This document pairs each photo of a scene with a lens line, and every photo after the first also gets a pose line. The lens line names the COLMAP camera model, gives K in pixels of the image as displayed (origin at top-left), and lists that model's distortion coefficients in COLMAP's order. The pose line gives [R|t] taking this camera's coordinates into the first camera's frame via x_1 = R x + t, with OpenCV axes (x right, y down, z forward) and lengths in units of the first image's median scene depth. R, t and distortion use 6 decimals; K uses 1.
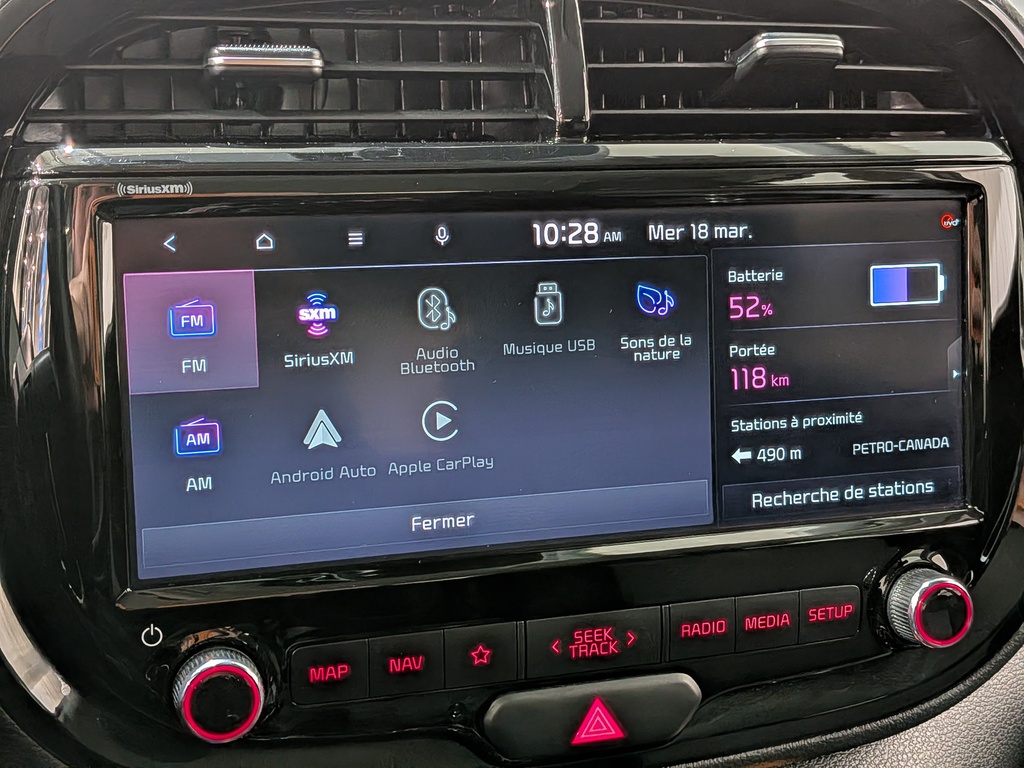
lens RADIAL K [[1465.4, 0, 514.8], [0, 1465.4, 358.5], [0, 0, 1]] dist [0.060365, 0.000000]
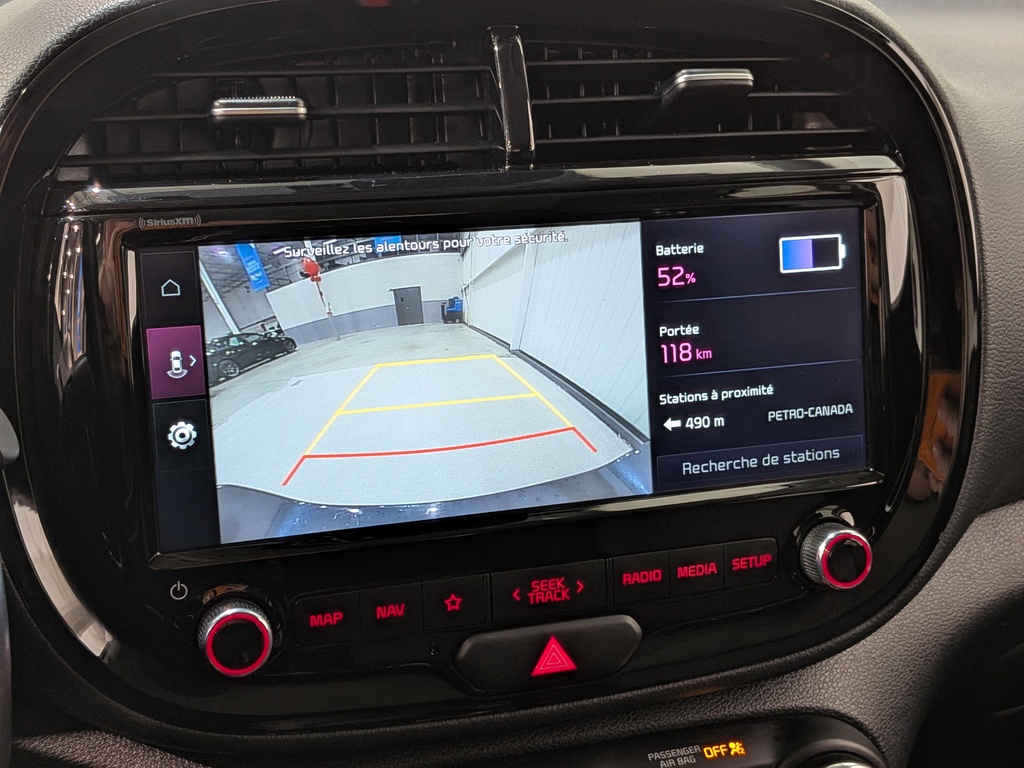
lens RADIAL K [[1465.4, 0, 510.7], [0, 1465.4, 380.3], [0, 0, 1]] dist [0.060365, 0.000000]
pose [[0.999693, -0.023461, -0.007969, 0.035969], [0.023687, 0.999283, 0.029524, -0.012486], [0.007271, -0.029703, 0.999532, -0.180507]]
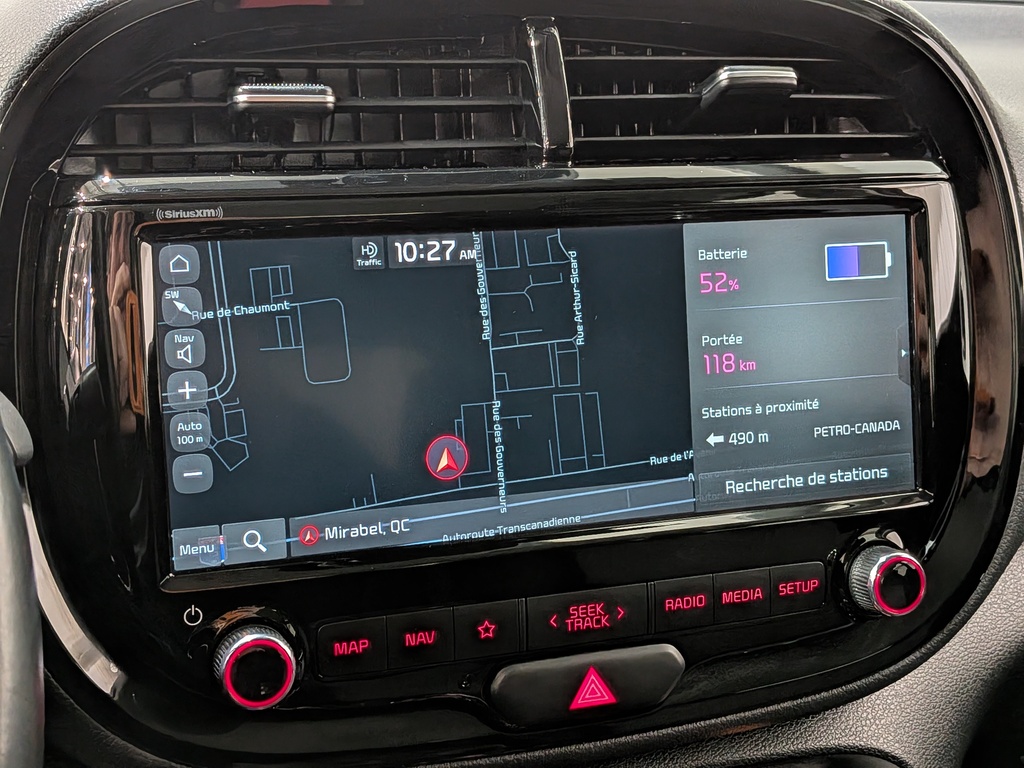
lens RADIAL K [[1465.4, 0, 515.5], [0, 1465.4, 370.1], [0, 0, 1]] dist [0.060365, 0.000000]
pose [[0.999283, -0.021643, 0.031076, -0.030337], [0.022188, 0.999604, -0.017307, 0.024960], [-0.030689, 0.017984, 0.999367, -0.106172]]
